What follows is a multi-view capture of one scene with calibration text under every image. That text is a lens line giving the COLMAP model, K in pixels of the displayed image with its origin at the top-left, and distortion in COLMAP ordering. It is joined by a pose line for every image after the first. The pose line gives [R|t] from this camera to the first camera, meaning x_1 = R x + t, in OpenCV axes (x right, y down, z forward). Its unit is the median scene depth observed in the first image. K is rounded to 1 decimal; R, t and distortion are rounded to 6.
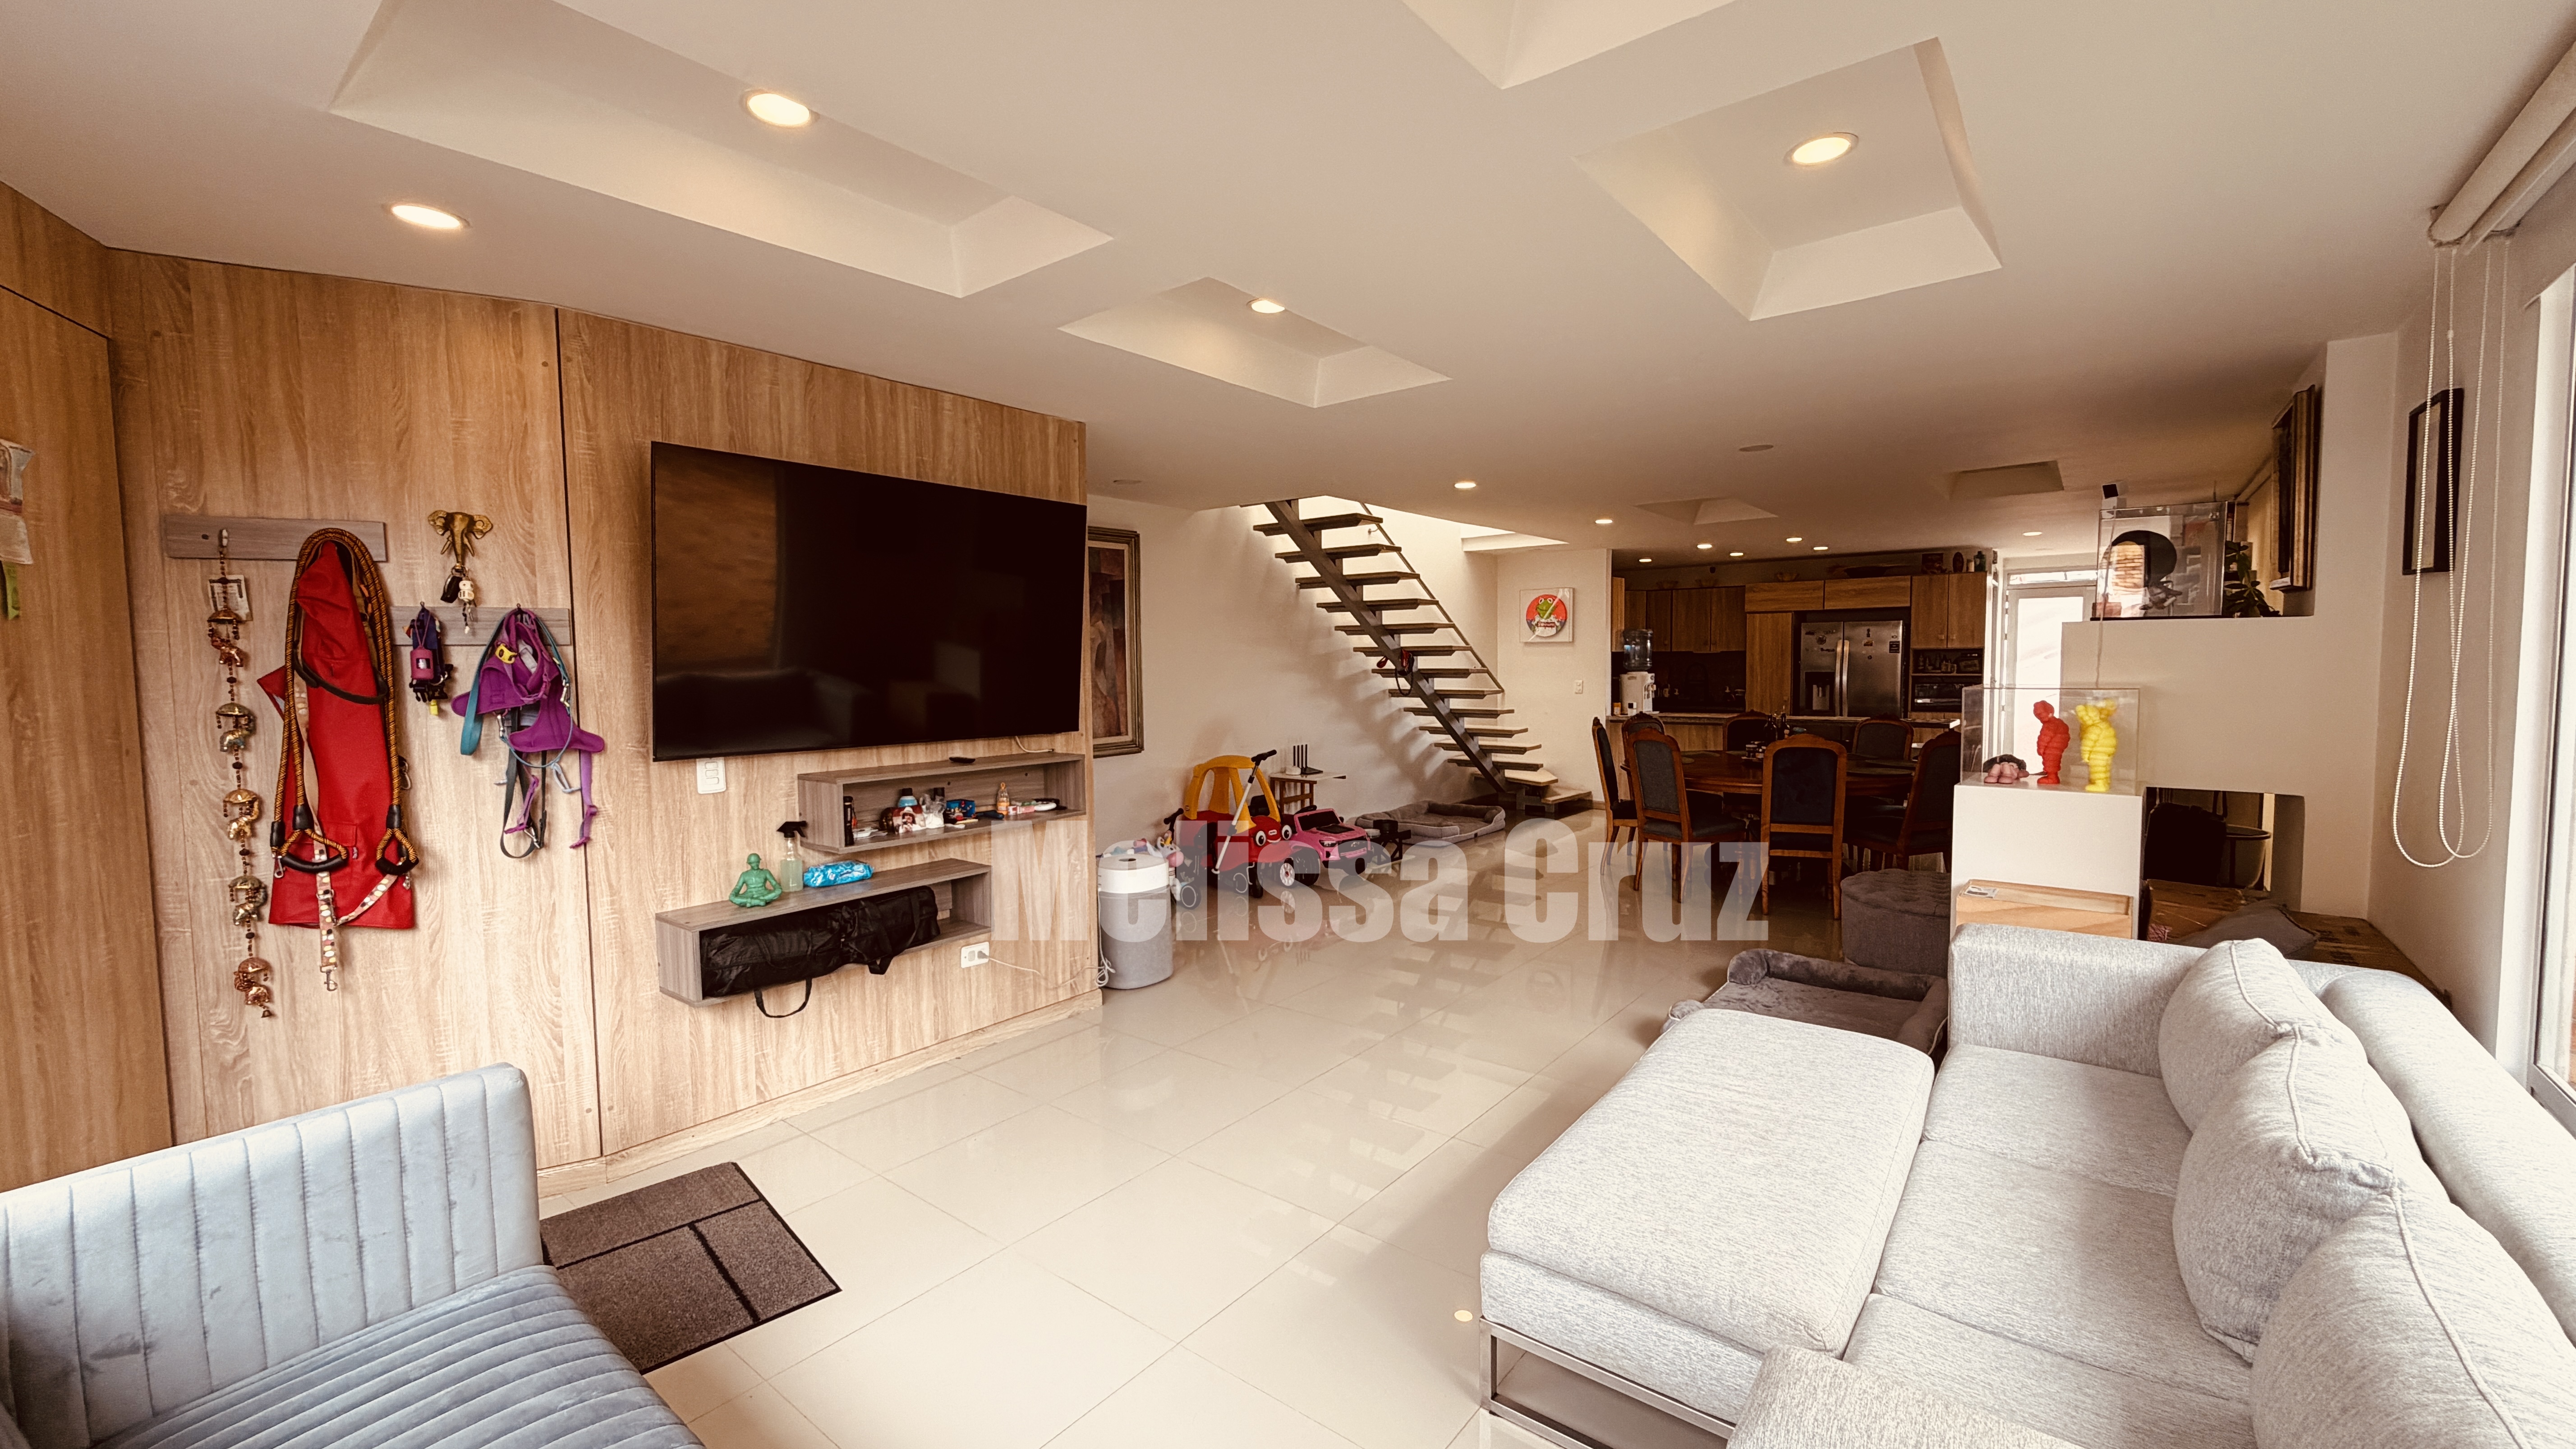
lens RADIAL K [[1025.9, 0, 1273.8], [0, 1025.9, 722.5], [0, 0, 1]] dist [0.001595, -0.000669]
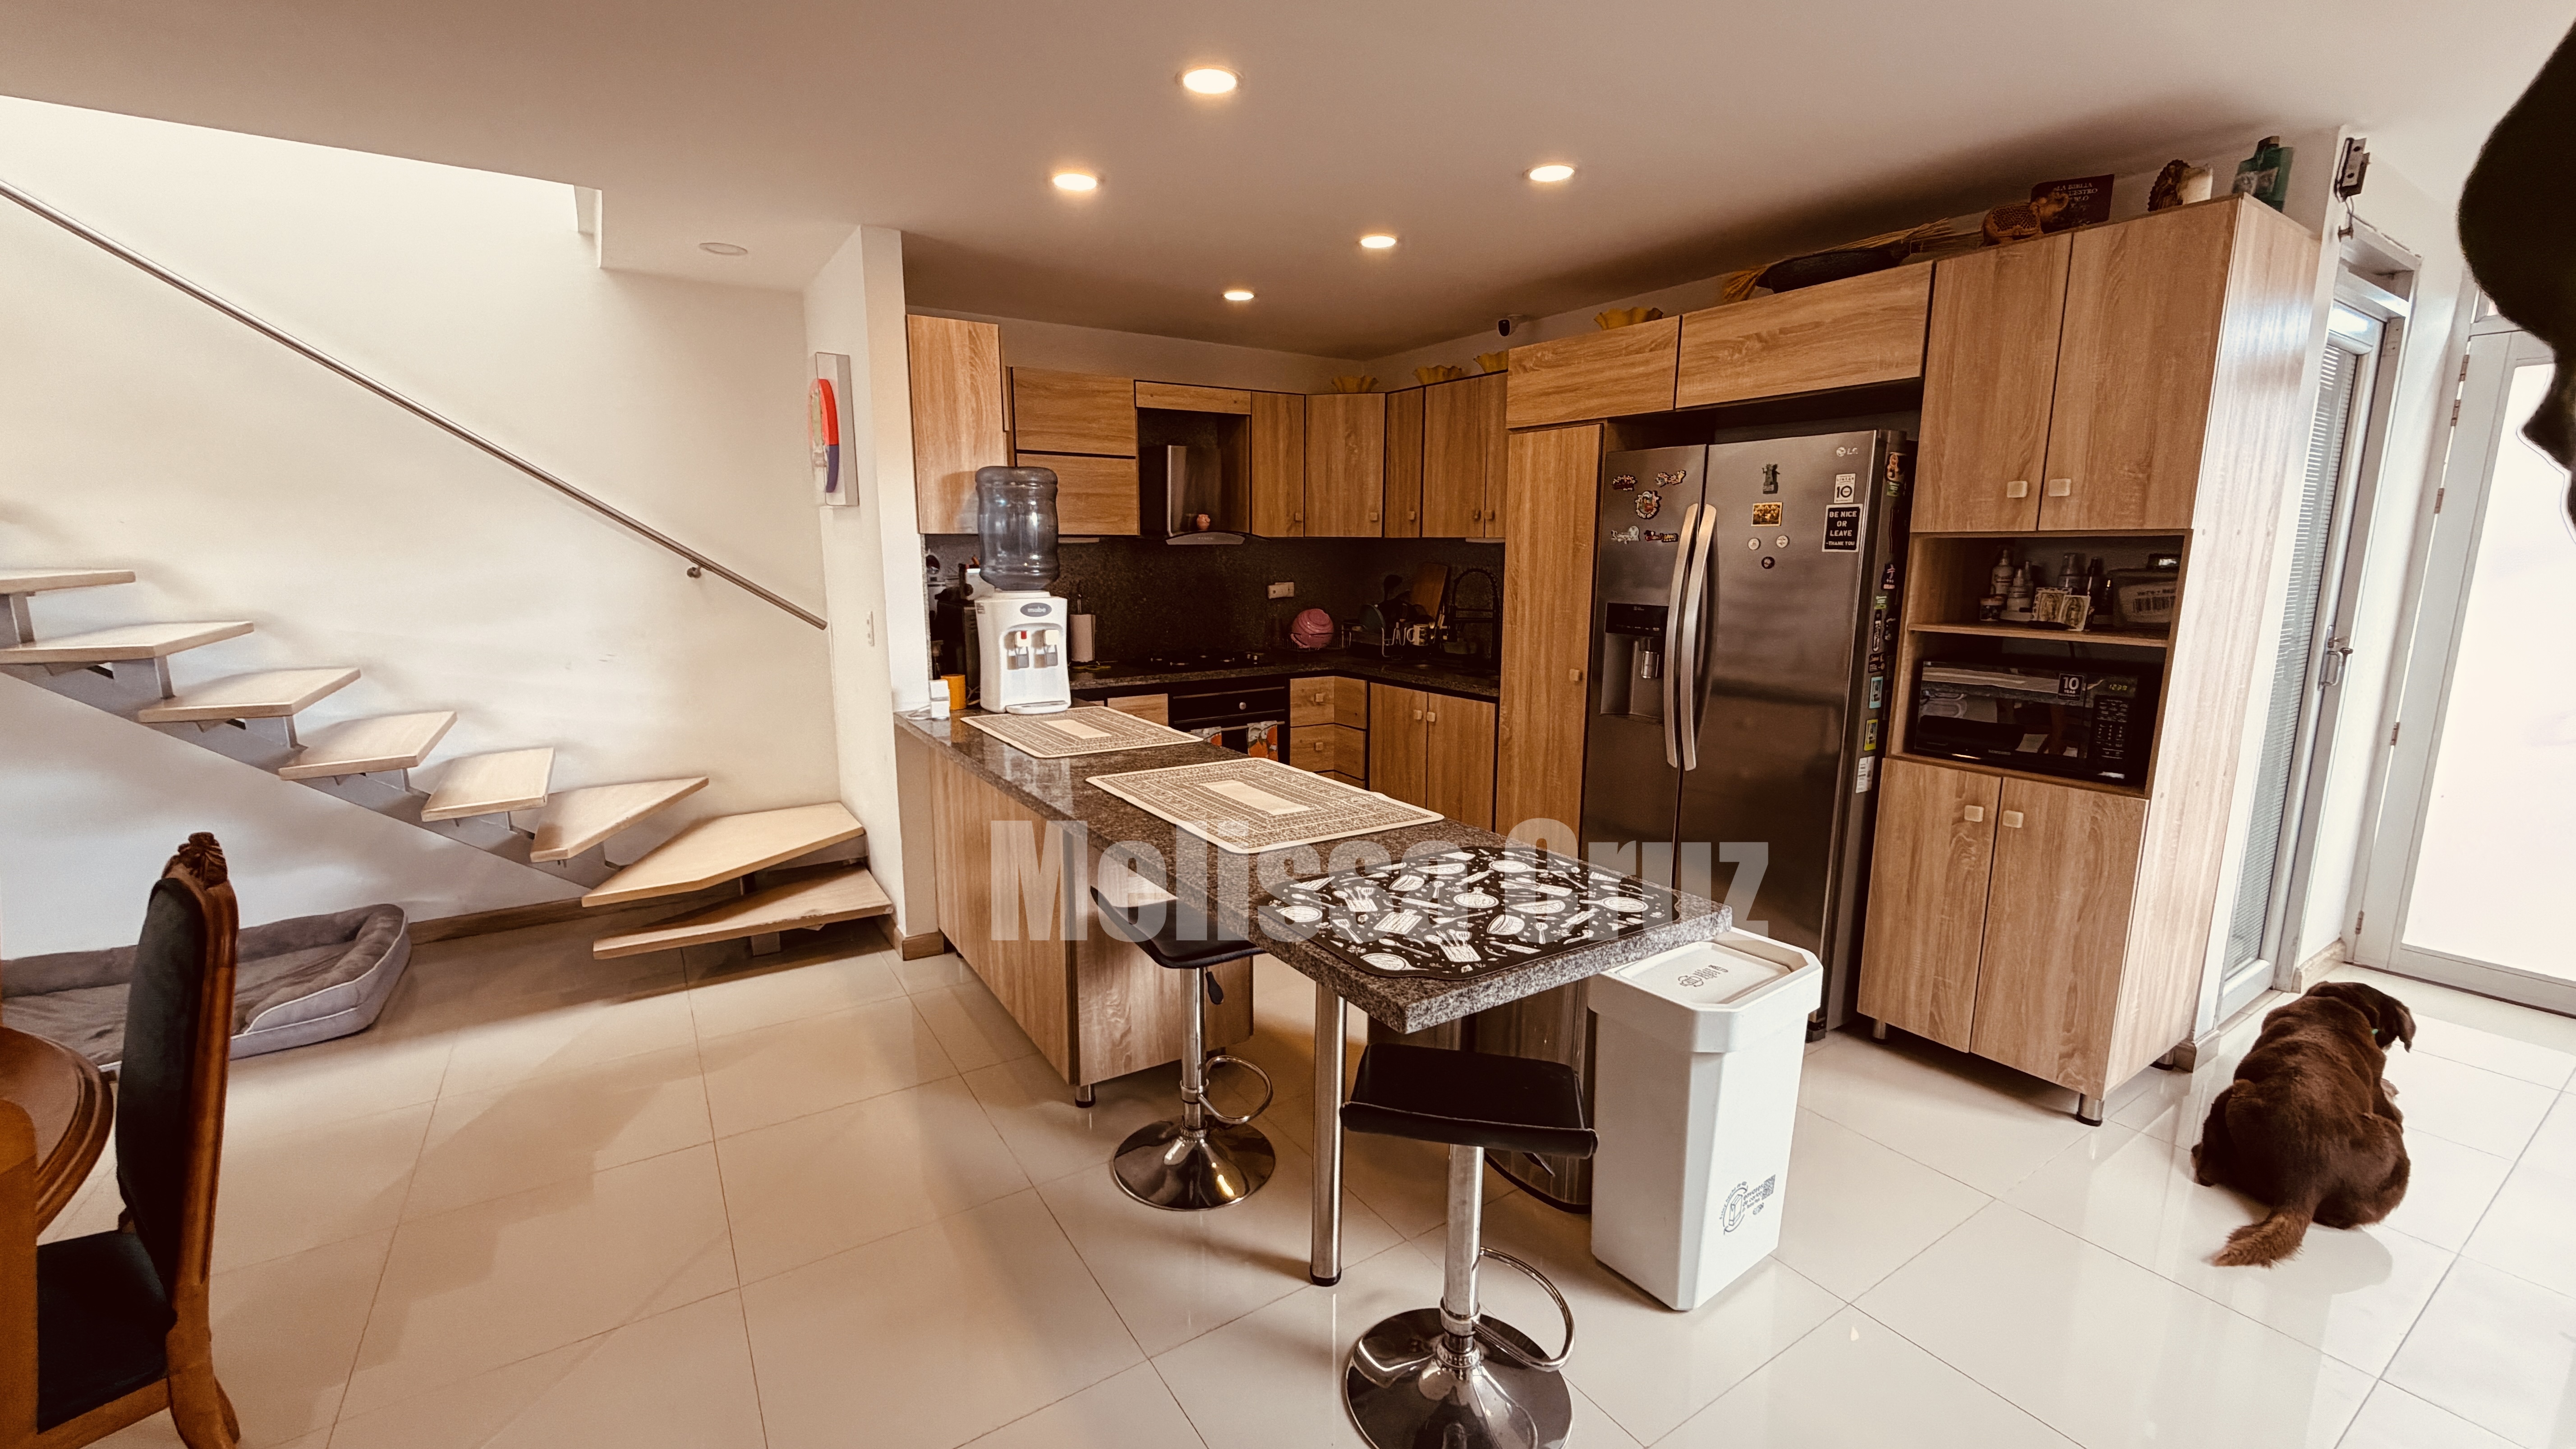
lens RADIAL K [[1025.9, 0, 1273.8], [0, 1025.9, 722.5], [0, 0, 1]] dist [0.001595, -0.000669]
pose [[0.948681, 0.062640, -0.309969, 0.530690], [-0.026295, 0.992416, 0.120077, -0.048185], [0.315140, -0.105764, 0.943133, 0.655646]]
